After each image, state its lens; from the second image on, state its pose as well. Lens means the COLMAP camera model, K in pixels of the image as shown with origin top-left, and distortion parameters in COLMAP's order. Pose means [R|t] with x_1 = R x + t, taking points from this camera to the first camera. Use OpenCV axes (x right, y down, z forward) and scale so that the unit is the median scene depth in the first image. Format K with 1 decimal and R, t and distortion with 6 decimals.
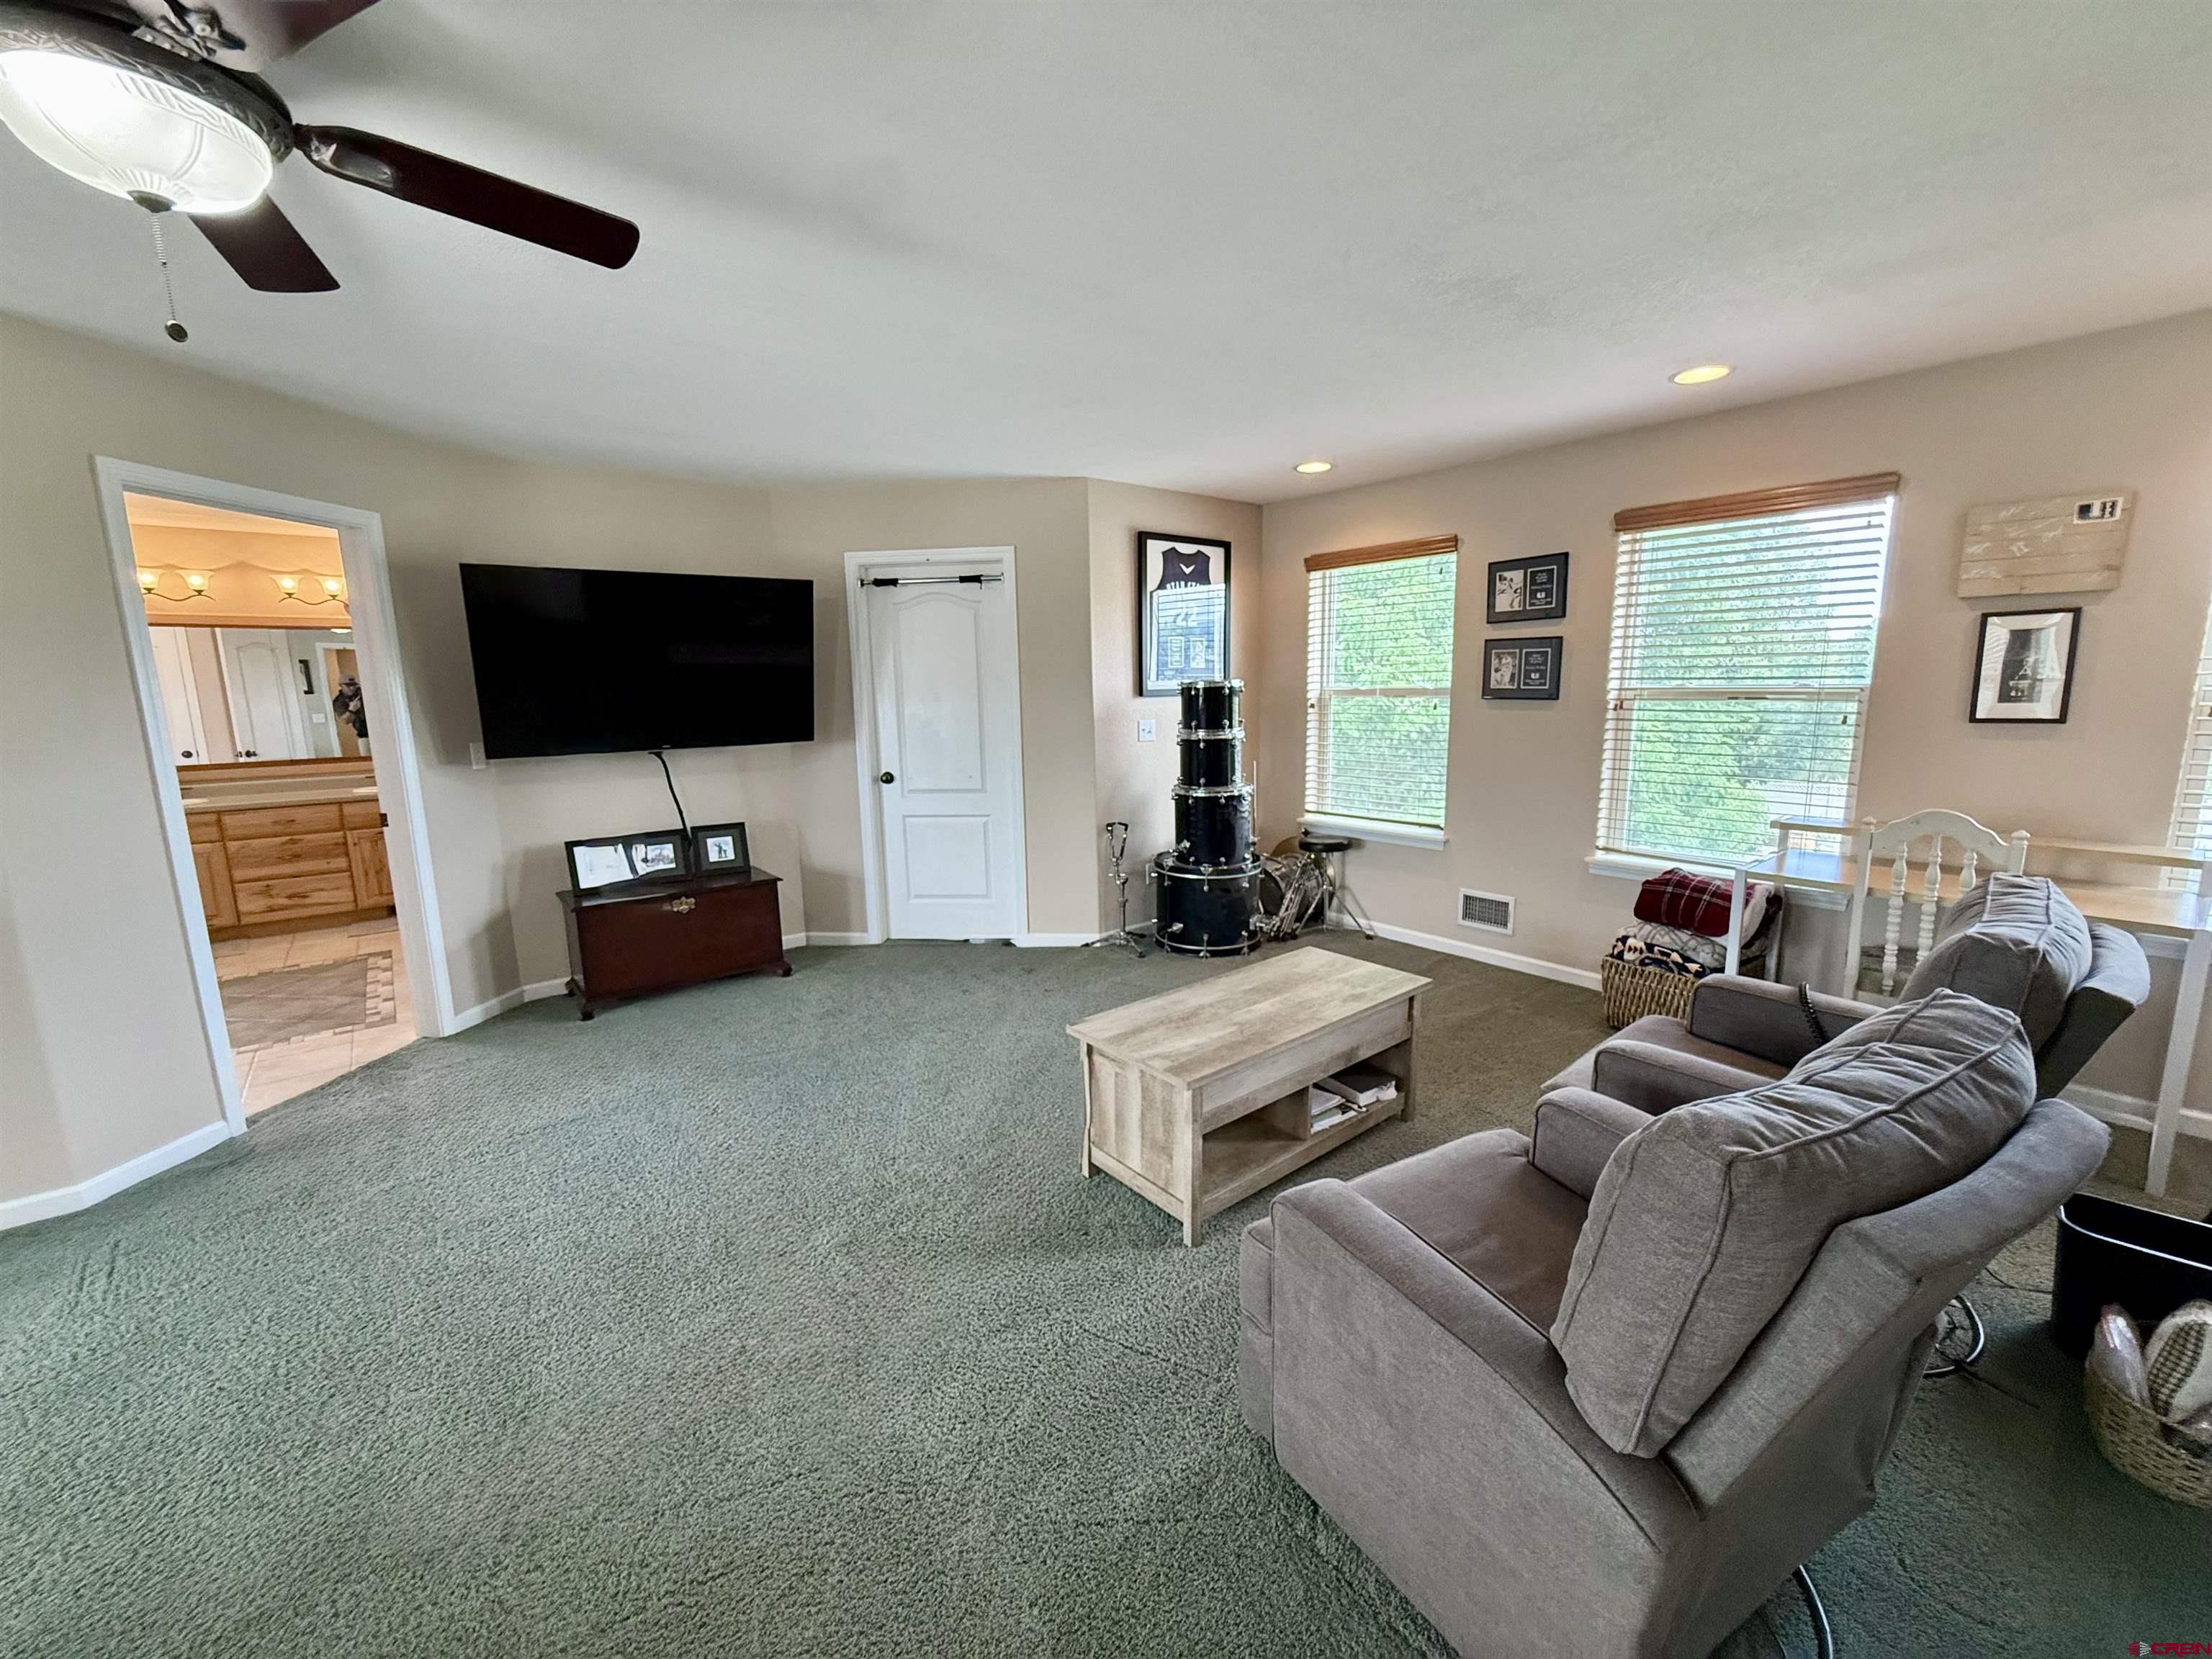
lens RADIAL K [[881.0, 0, 1114.2], [0, 881.0, 830.1], [0, 0, 1]] dist [-0.001807, -0.000038]
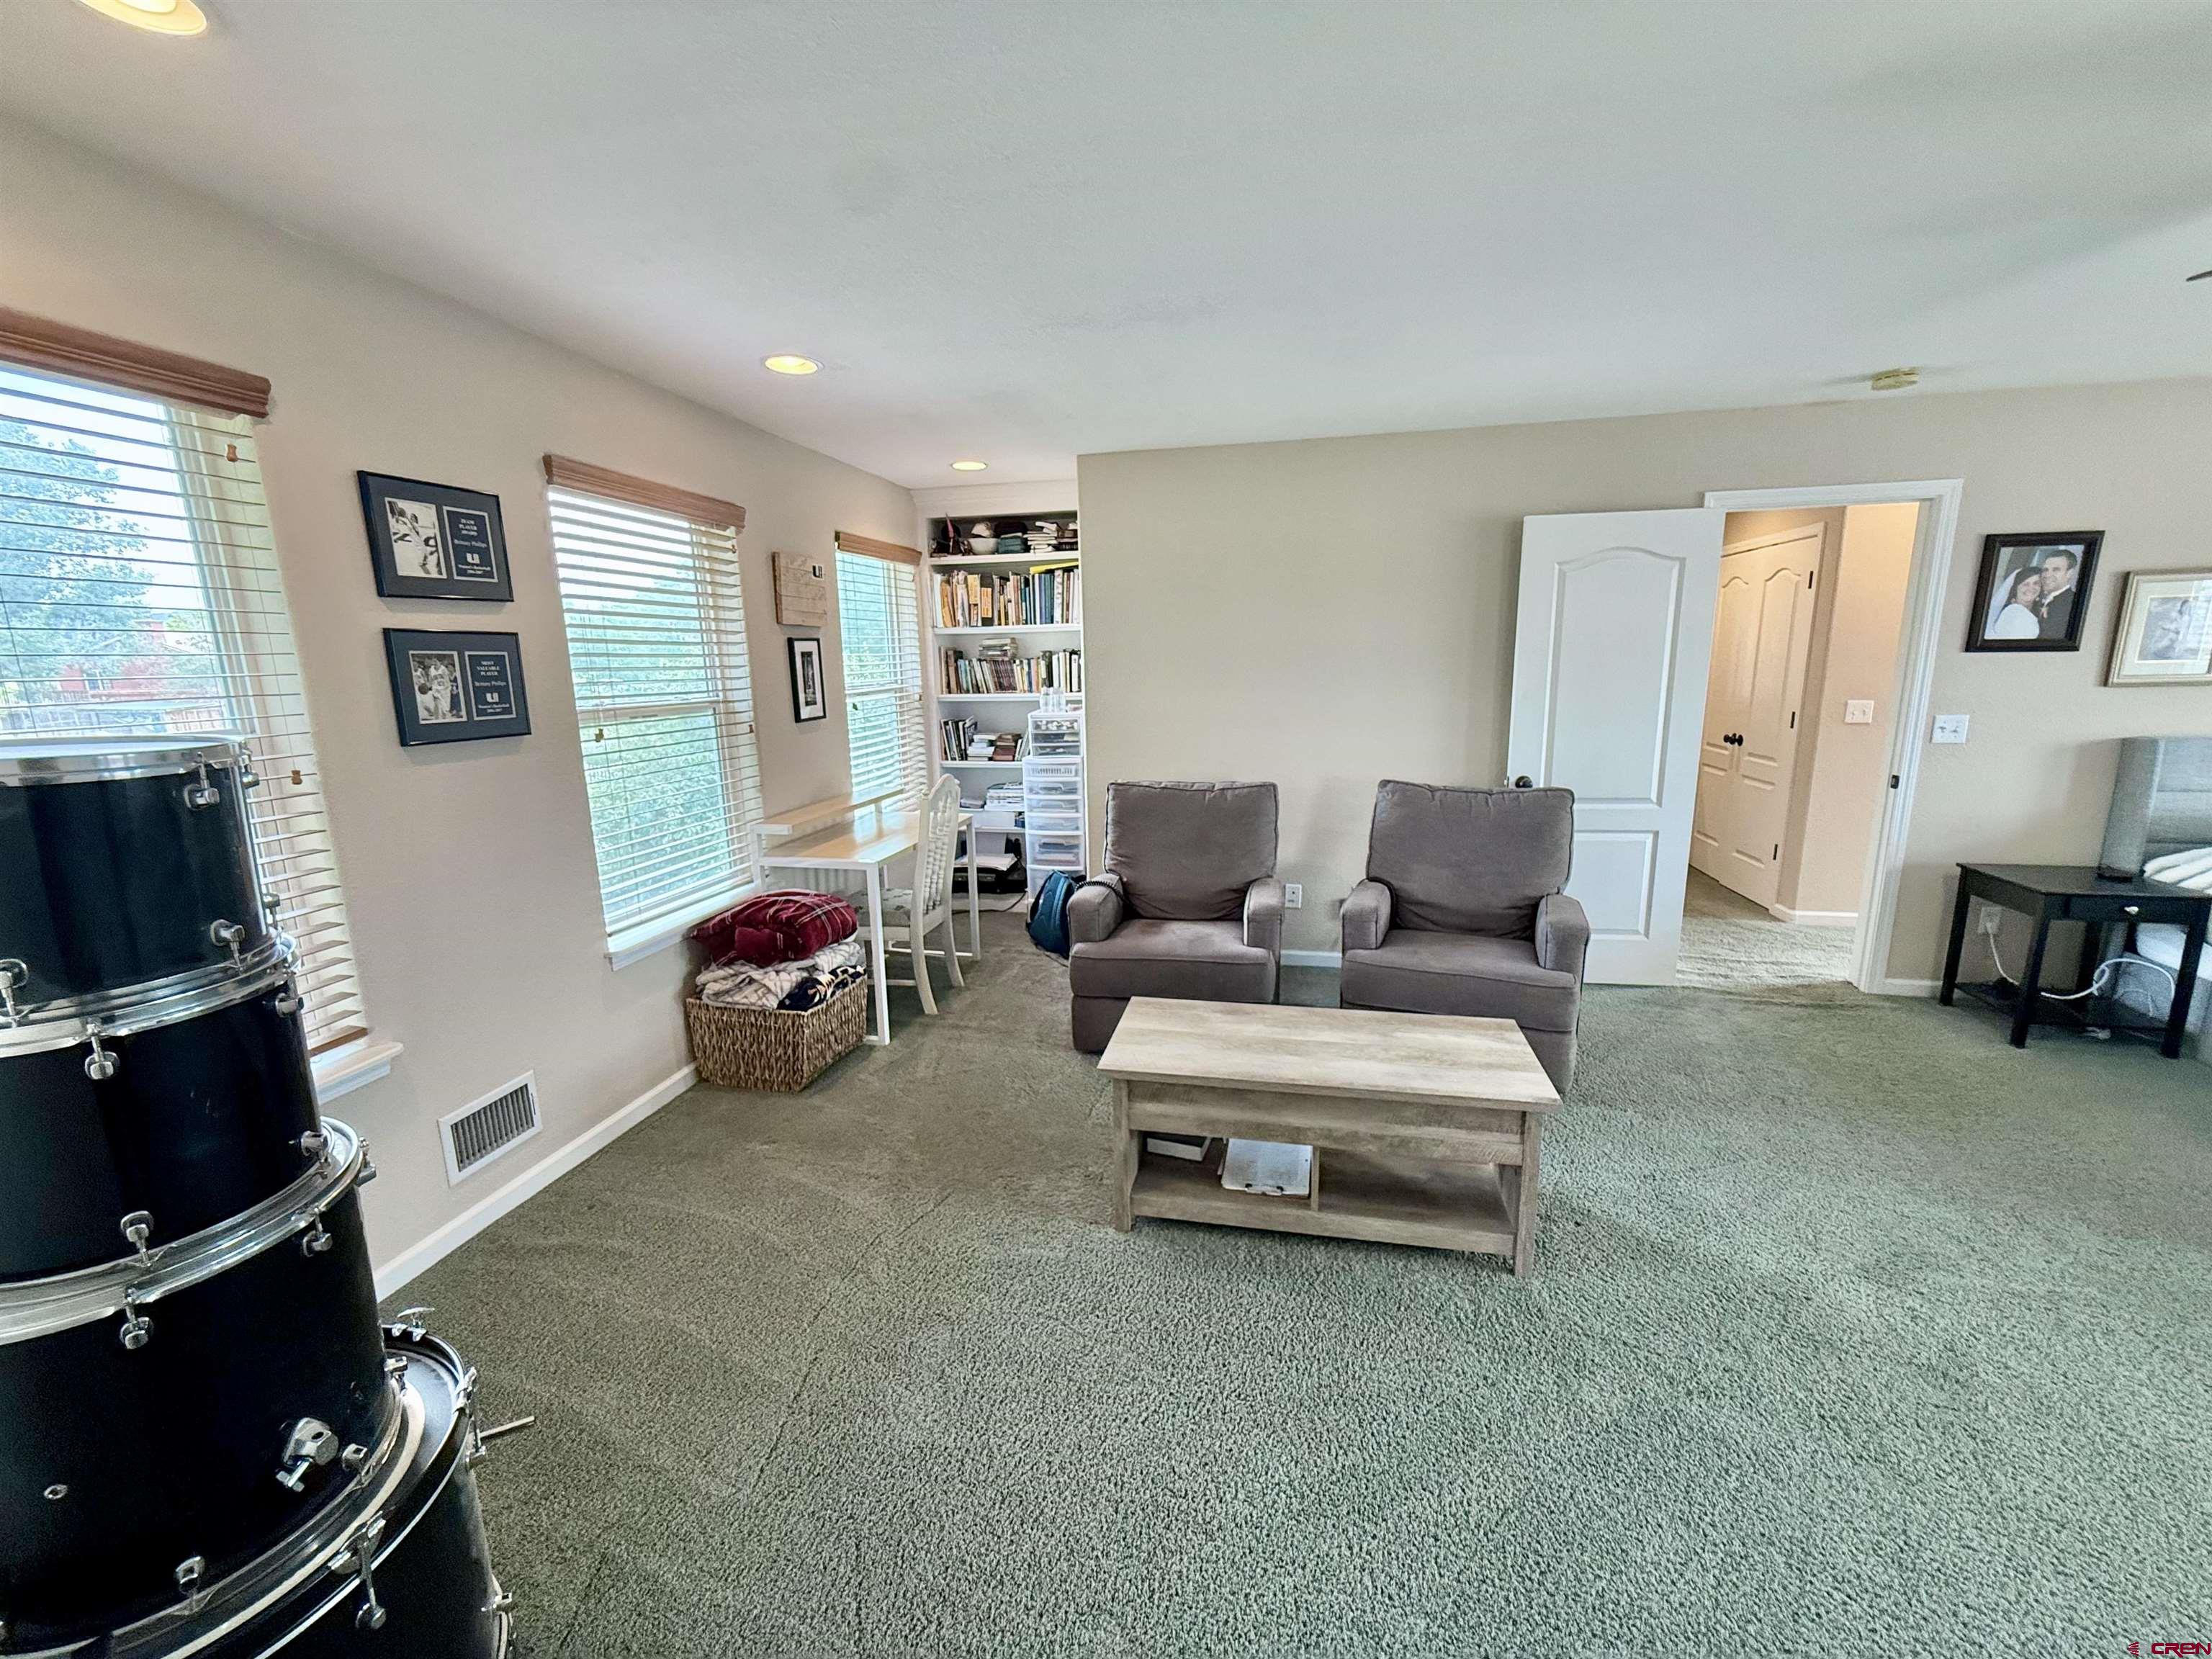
lens RADIAL K [[881.0, 0, 1114.2], [0, 881.0, 830.1], [0, 0, 1]] dist [-0.001807, -0.000038]
pose [[-0.615171, -0.120279, 0.779164, -0.314949], [0.162624, 0.947681, 0.274689, -0.239425], [-0.771439, 0.295692, -0.563426, 1.340954]]
